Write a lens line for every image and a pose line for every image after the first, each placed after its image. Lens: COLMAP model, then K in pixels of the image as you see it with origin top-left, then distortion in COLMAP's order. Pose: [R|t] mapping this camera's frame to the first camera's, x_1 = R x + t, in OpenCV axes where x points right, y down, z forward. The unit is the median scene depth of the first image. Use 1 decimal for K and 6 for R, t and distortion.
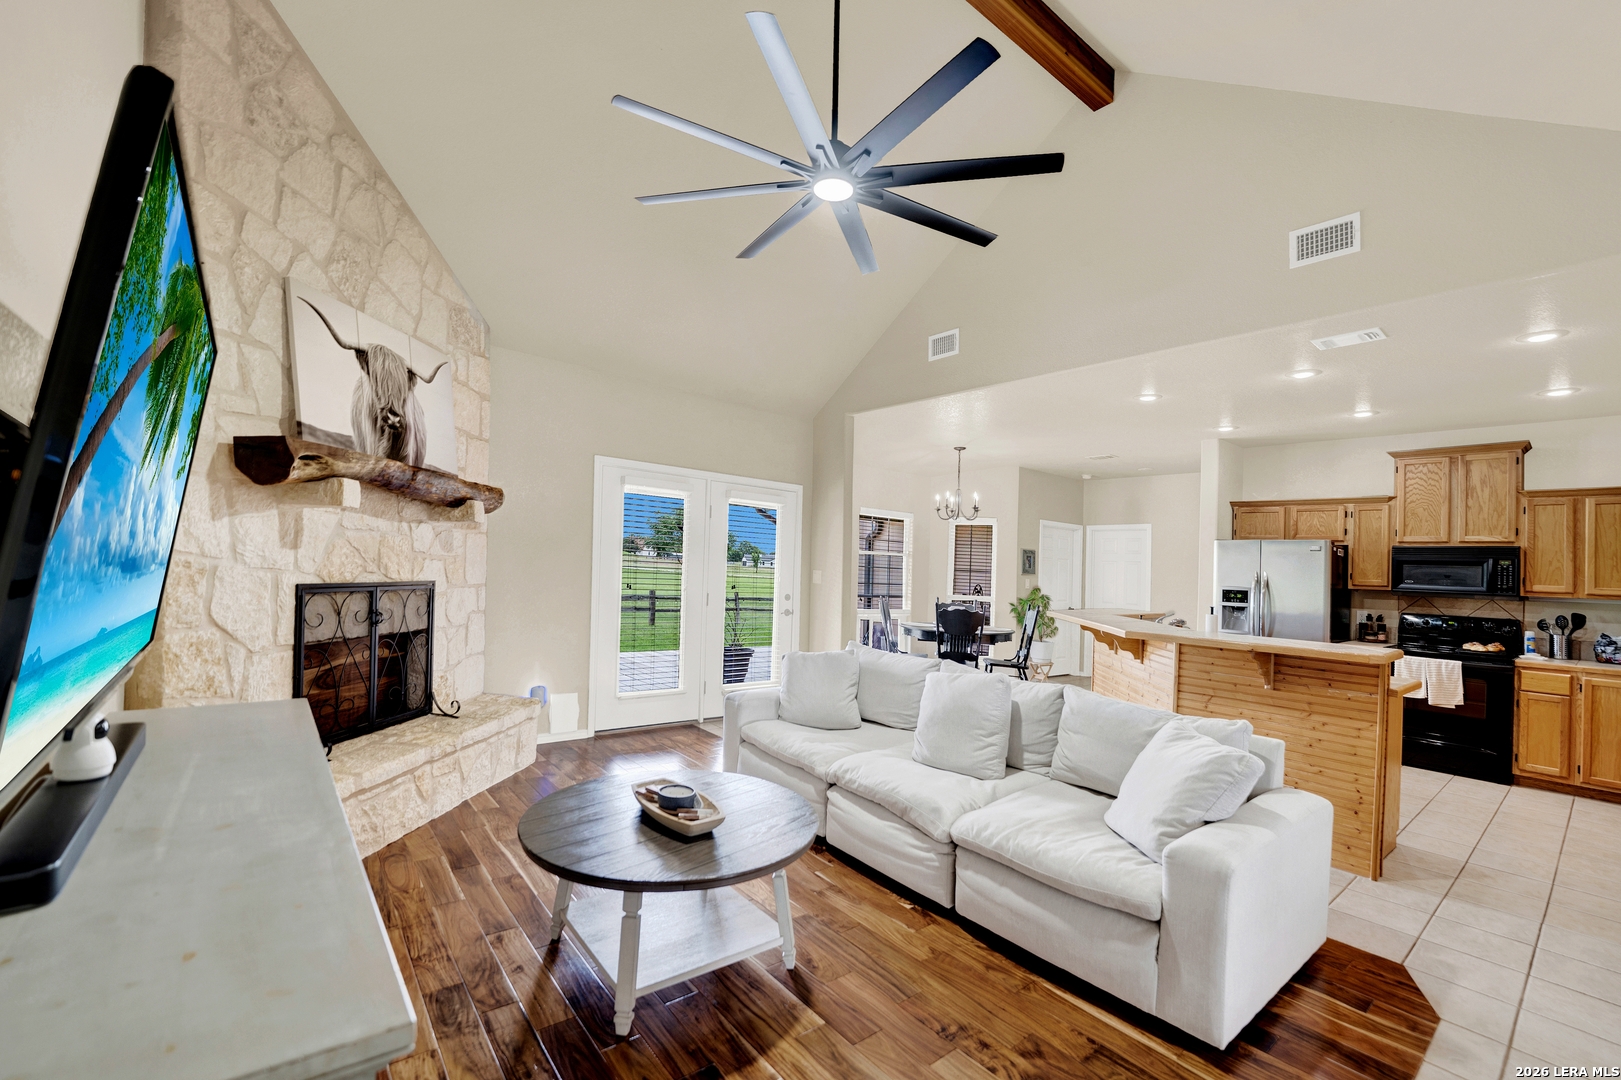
lens RADIAL K [[680.3, 0, 815.0], [0, 680.3, 547.5], [0, 0, 1]] dist [-0.023157, 0.000751]
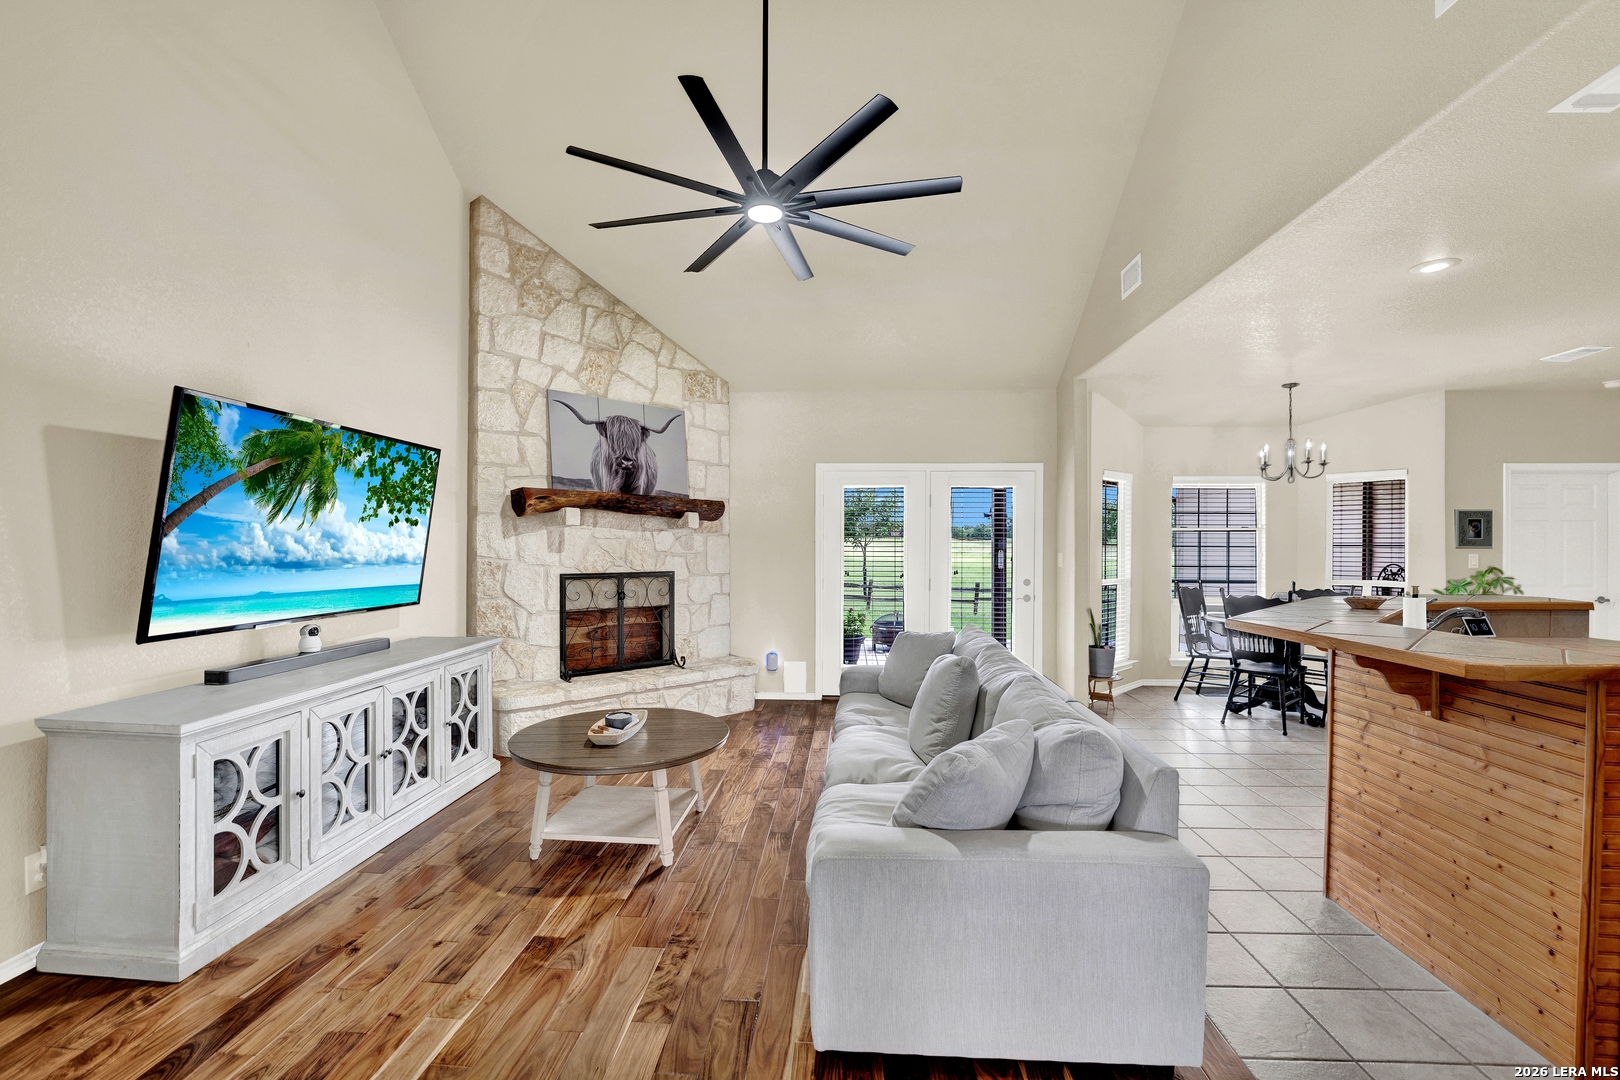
lens RADIAL K [[679.9, 0, 814.5], [0, 679.9, 547.5], [0, 0, 1]] dist [-0.023157, 0.000751]
pose [[0.729416, -0.044608, -0.682615, 0.730944], [0.051483, 0.998621, -0.010246, 0.034428], [0.682131, -0.027670, 0.730707, 0.187830]]
